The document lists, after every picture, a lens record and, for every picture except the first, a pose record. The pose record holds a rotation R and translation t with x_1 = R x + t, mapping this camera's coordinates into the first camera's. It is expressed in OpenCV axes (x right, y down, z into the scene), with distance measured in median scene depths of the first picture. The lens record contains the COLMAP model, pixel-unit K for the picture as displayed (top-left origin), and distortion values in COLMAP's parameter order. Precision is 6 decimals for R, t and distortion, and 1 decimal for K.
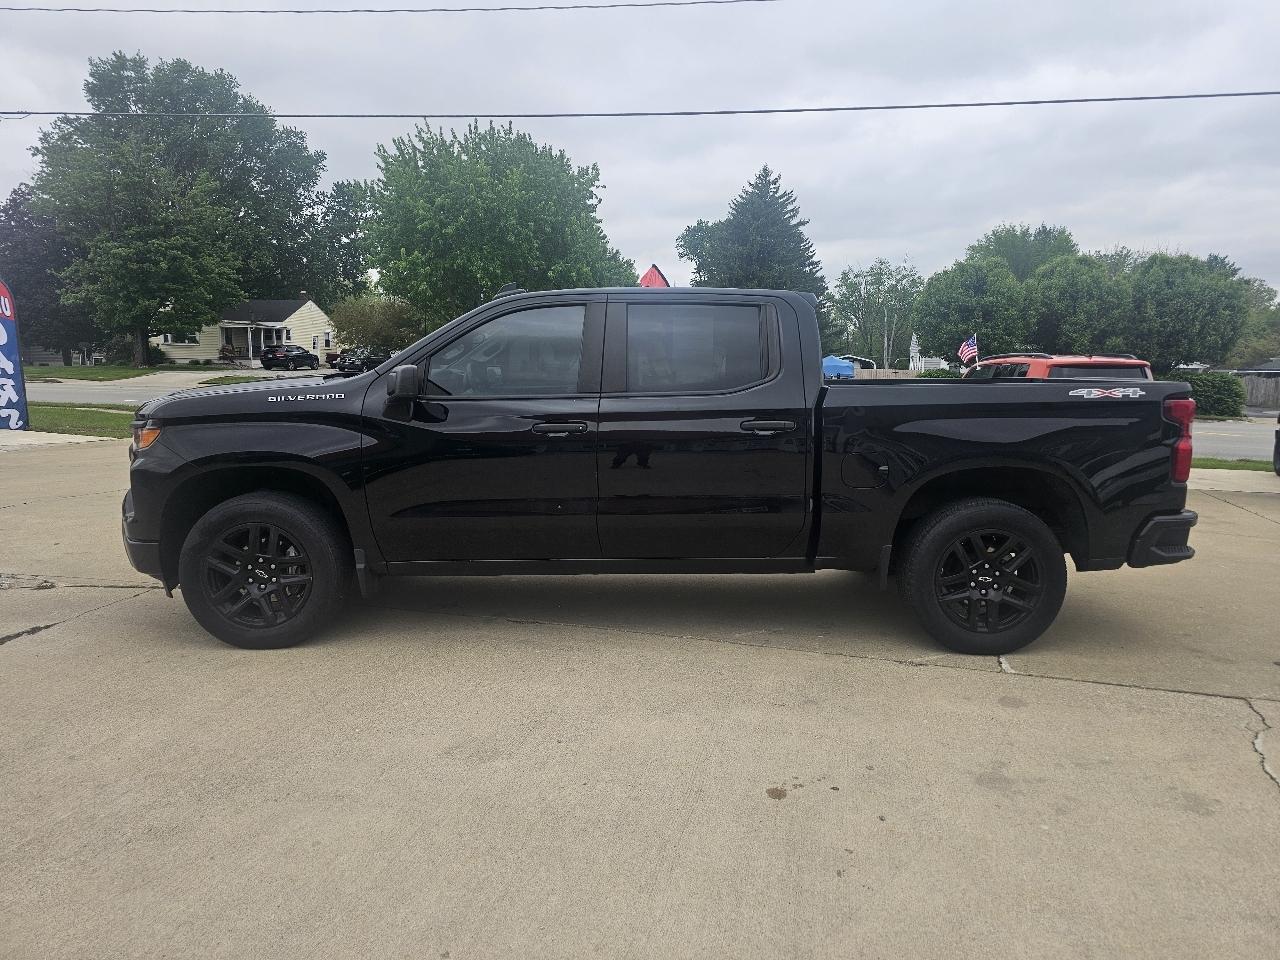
lens RADIAL K [[858.5, 0, 645.9], [0, 858.5, 473.4], [0, 0, 1]] dist [0.044505, -0.037321]
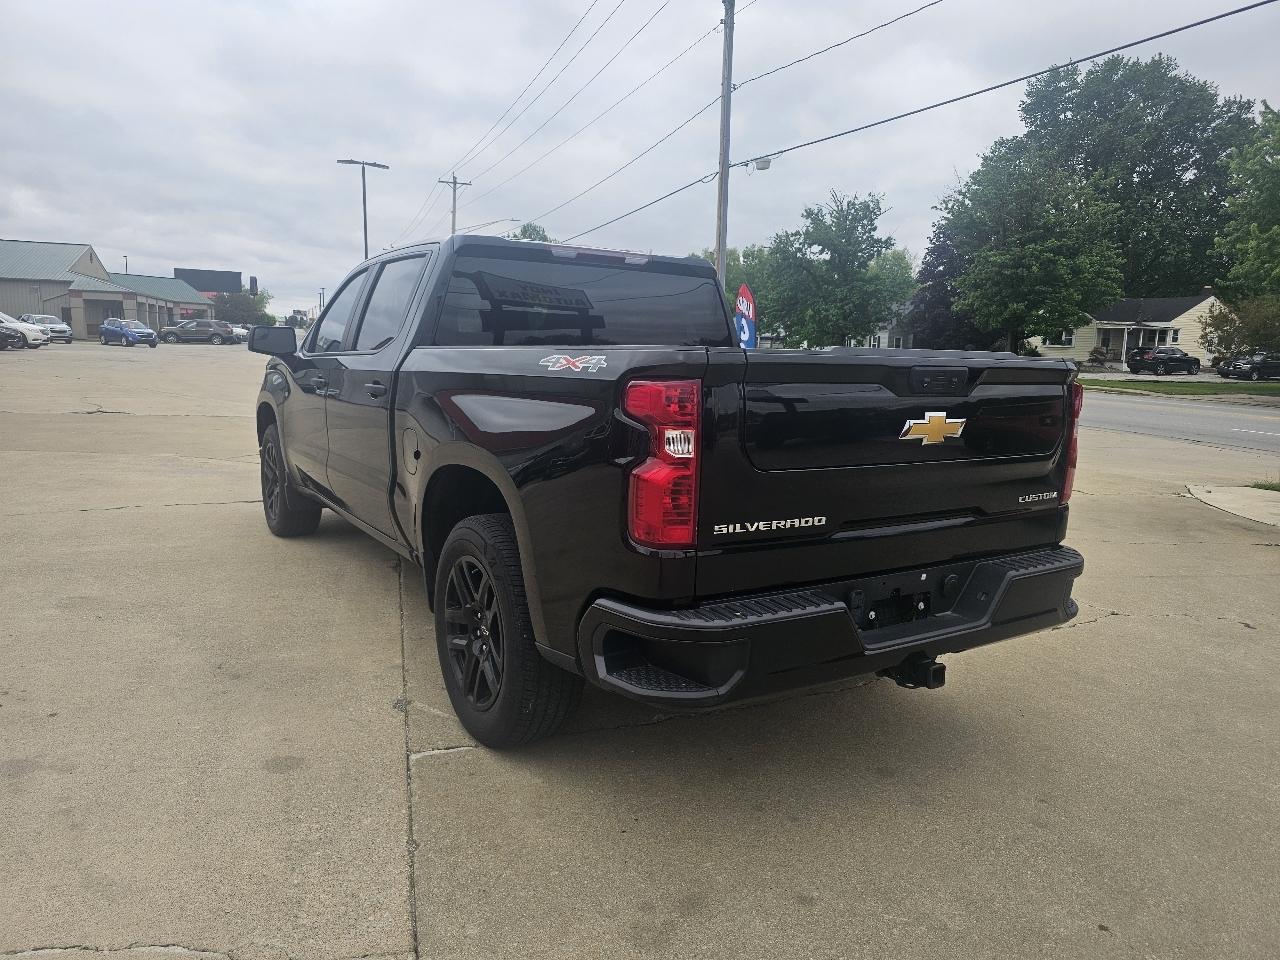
lens RADIAL K [[858.5, 0, 635.6], [0, 858.5, 485.3], [0, 0, 1]] dist [0.044505, -0.037321]
pose [[0.528046, 0.137232, -0.838054, 0.077482], [-0.130869, 0.988218, 0.079363, -0.004748], [0.839071, 0.067768, 0.539784, 0.055069]]
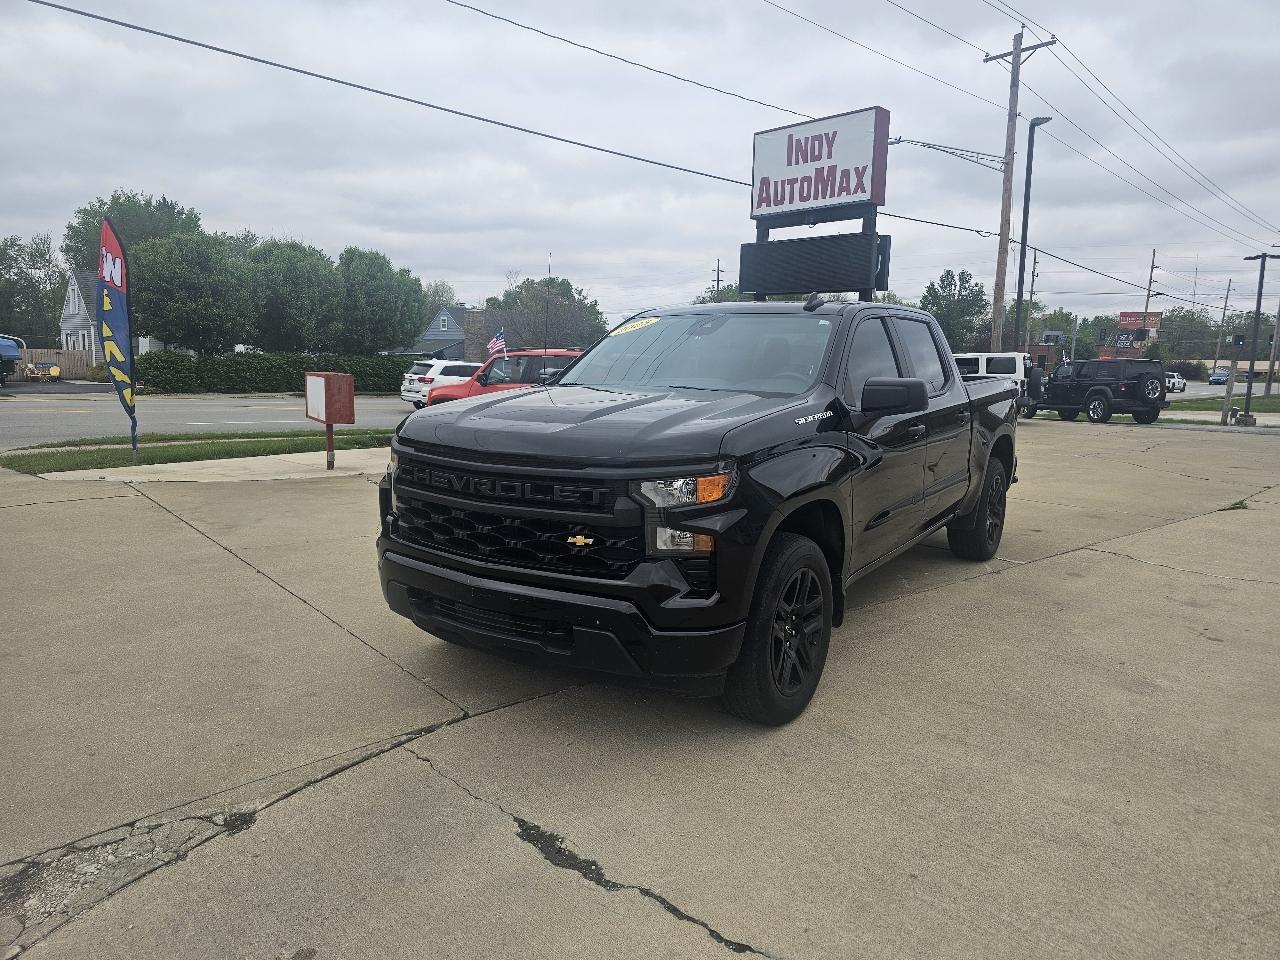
lens RADIAL K [[858.5, 0, 642.6], [0, 858.5, 476.0], [0, 0, 1]] dist [0.044505, -0.037321]
pose [[0.561956, -0.115730, 0.819031, -0.089870], [0.093514, 0.992705, 0.076108, -0.008191], [-0.821864, 0.033821, 0.568679, 0.048132]]
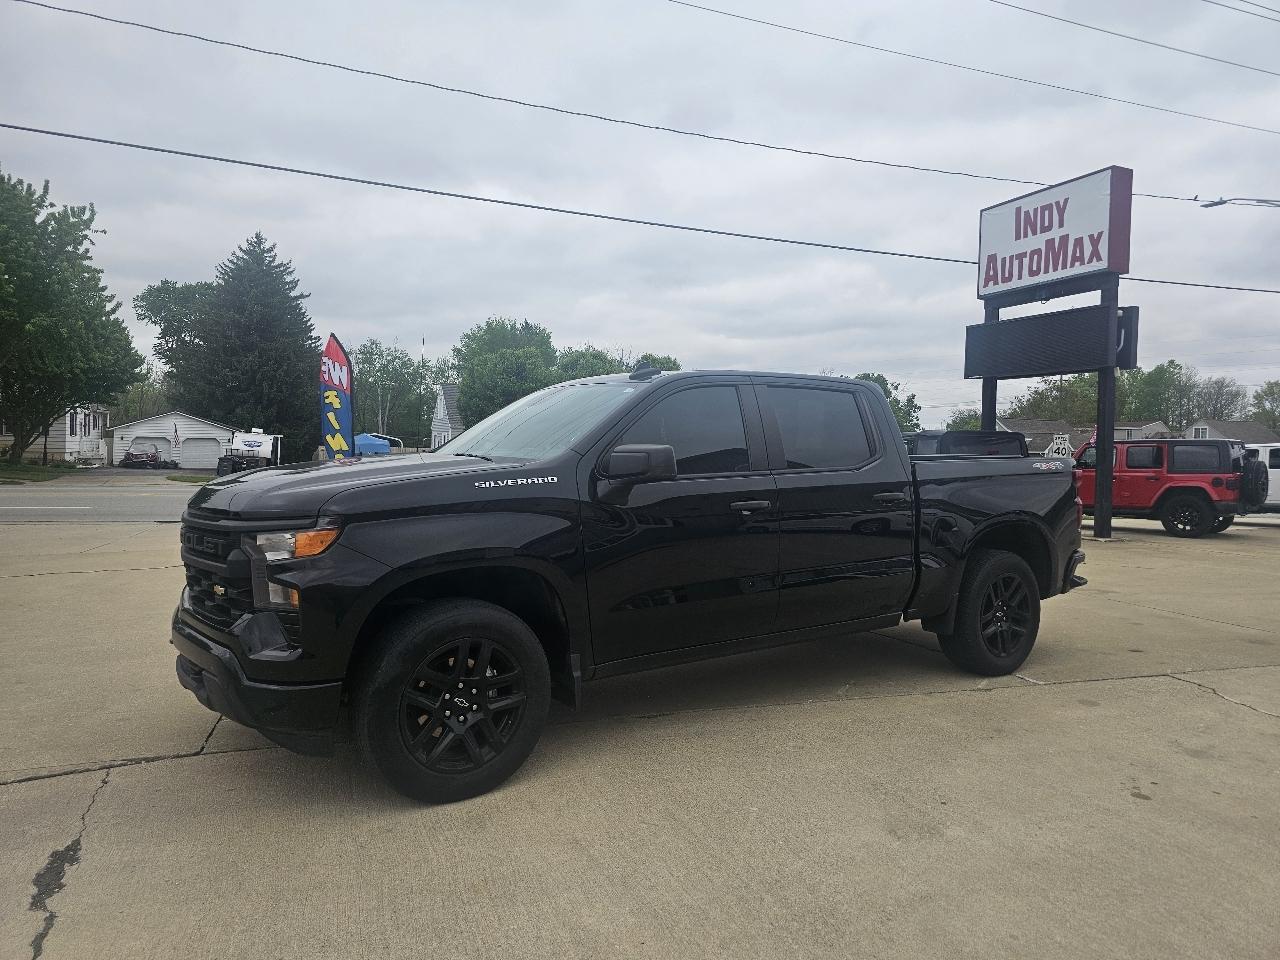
lens RADIAL K [[858.5, 0, 642.4], [0, 858.5, 479.1], [0, 0, 1]] dist [0.044505, -0.037321]
pose [[0.831139, -0.019694, 0.555716, -0.056166], [0.066155, 0.995777, -0.063653, -0.002109], [-0.552115, 0.089668, 0.828932, 0.017114]]
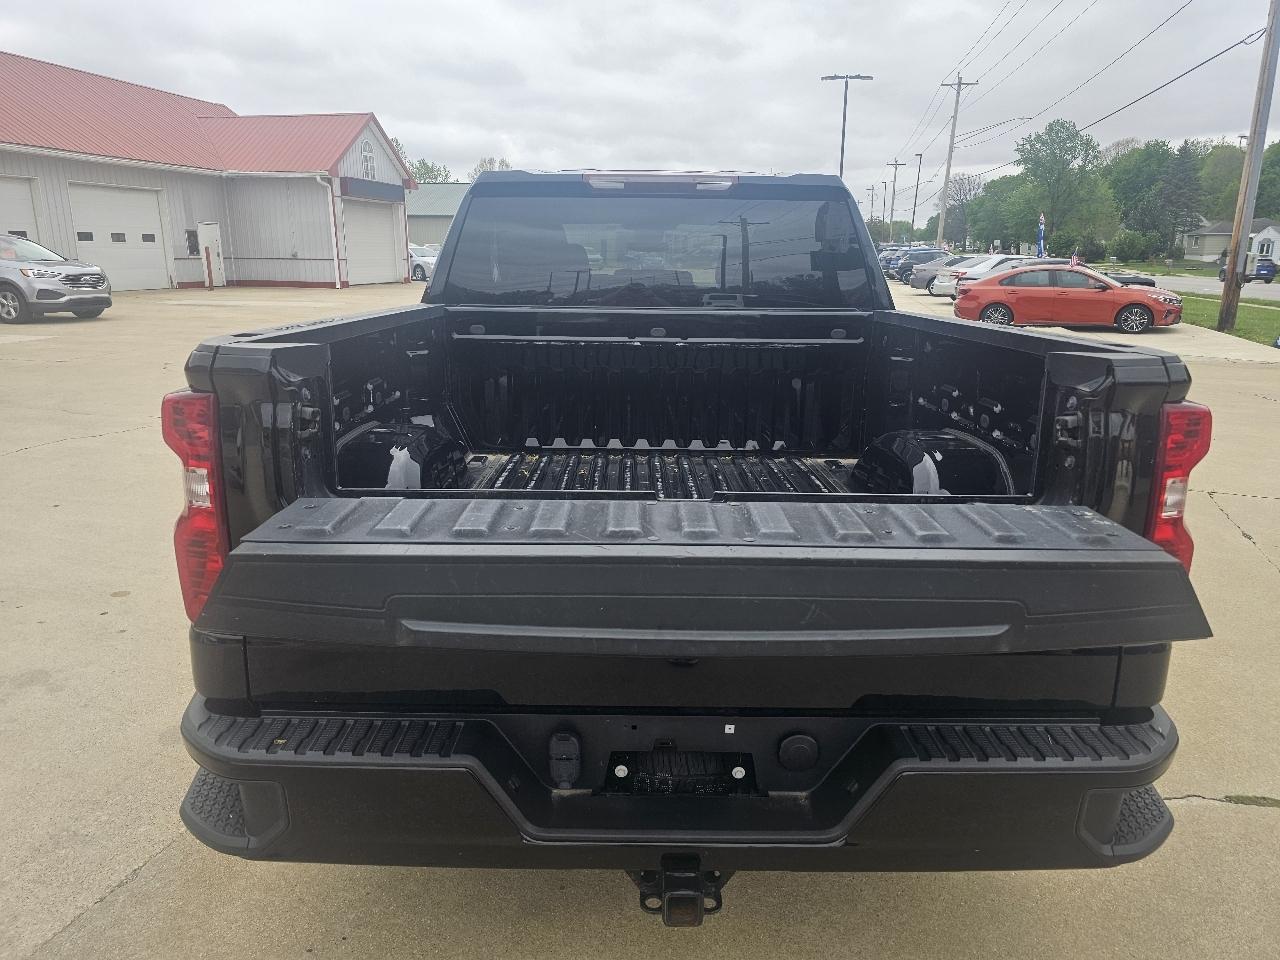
lens RADIAL K [[858.5, 0, 631.7], [0, 858.5, 464.6], [0, 0, 1]] dist [0.044505, -0.037321]
pose [[-0.007387, 0.223584, -0.974657, 0.072278], [-0.137216, 0.965237, 0.222463, -0.011907], [0.990514, 0.135382, 0.023549, 0.088177]]
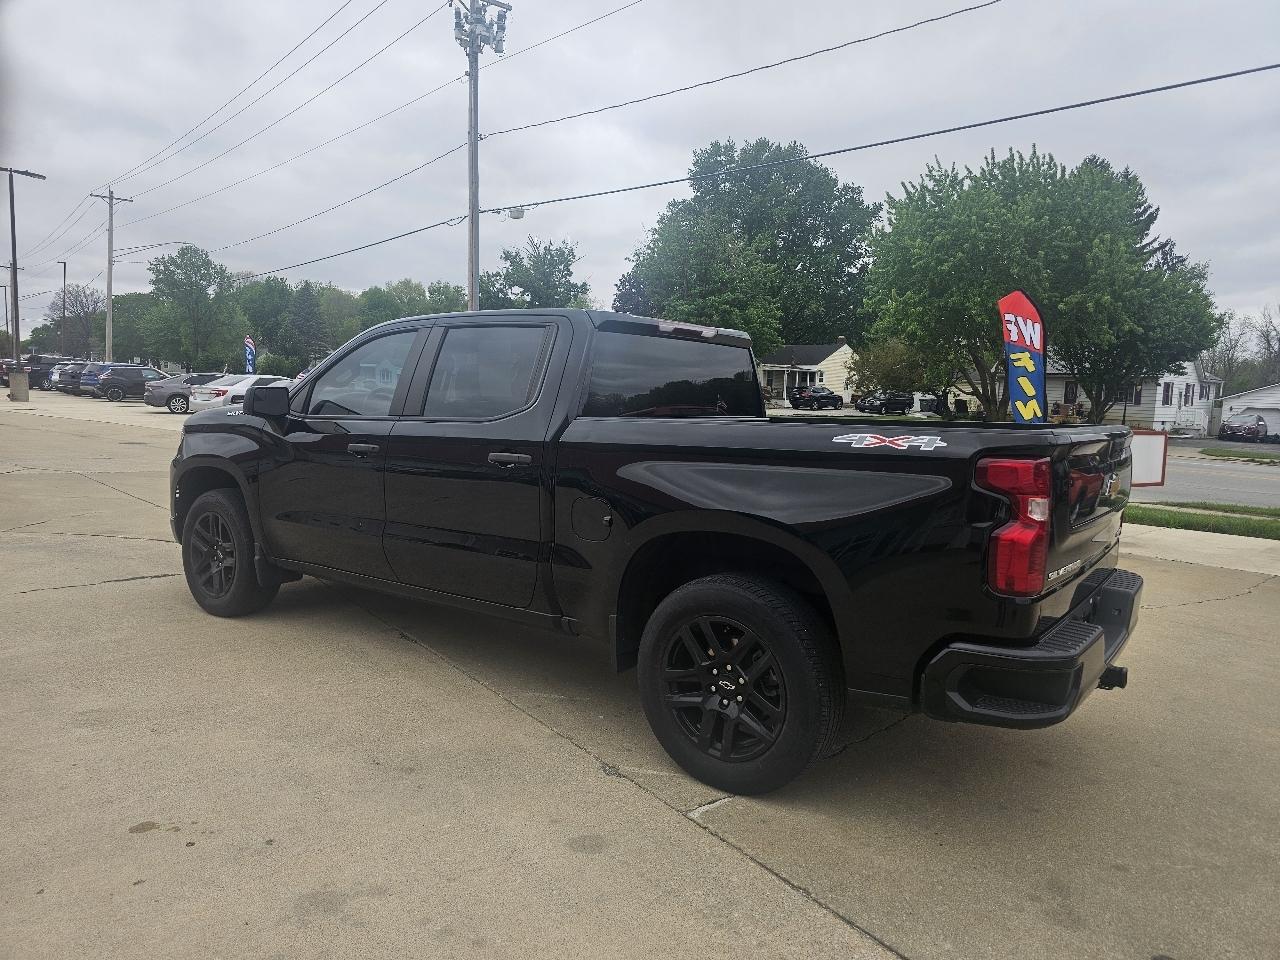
lens RADIAL K [[858.5, 0, 636.7], [0, 858.5, 470.8], [0, 0, 1]] dist [0.044505, -0.037321]
pose [[0.795579, 0.067325, -0.602098, 0.058055], [-0.098388, 0.994972, -0.018750, -0.002928], [0.597808, 0.074156, 0.798202, 0.026987]]
